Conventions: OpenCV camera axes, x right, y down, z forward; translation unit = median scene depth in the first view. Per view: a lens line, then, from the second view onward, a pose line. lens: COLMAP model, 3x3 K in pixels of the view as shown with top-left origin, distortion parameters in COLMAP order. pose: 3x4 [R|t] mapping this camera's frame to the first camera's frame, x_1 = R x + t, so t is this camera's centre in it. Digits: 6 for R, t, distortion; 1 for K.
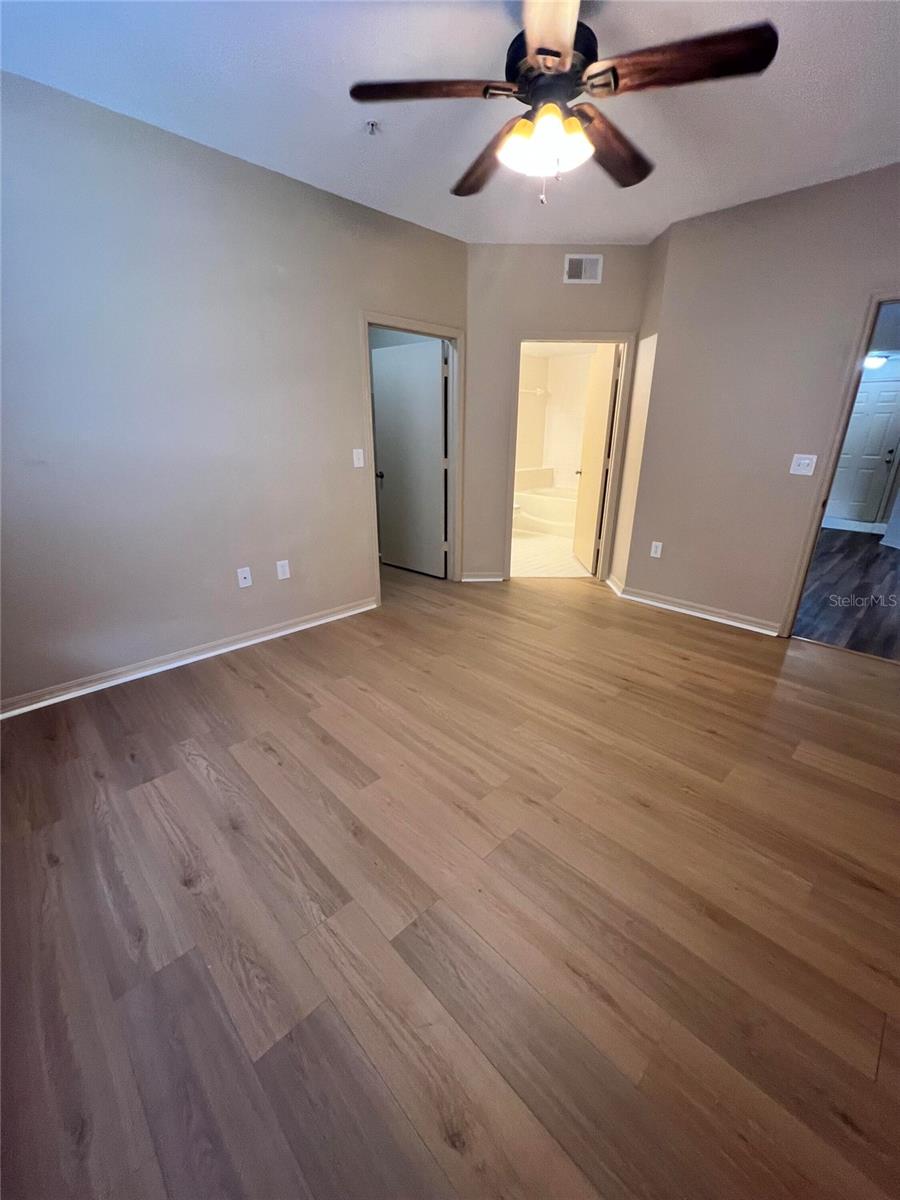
lens RADIAL K [[482.0, 0, 444.3], [0, 482.0, 602.6], [0, 0, 1]] dist [-0.000118, 0.000351]
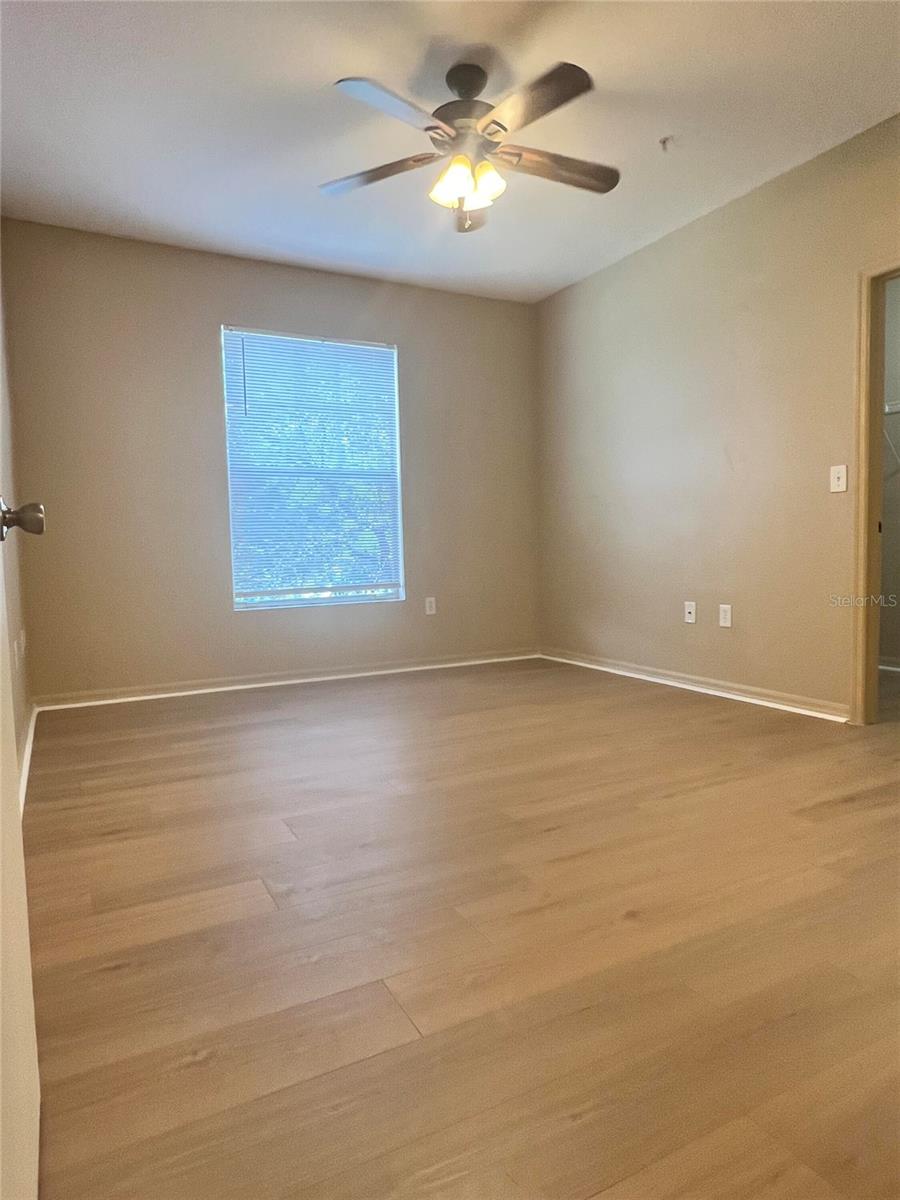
lens RADIAL K [[708.1, 0, 443.7], [0, 708.1, 599.3], [0, 0, 1]] dist [-0.044597, -0.001677]
pose [[-0.265643, 0.075911, -0.961078, 0.964679], [-0.312828, 0.936166, 0.160410, -0.139616], [0.911906, 0.343264, -0.224939, 0.843167]]
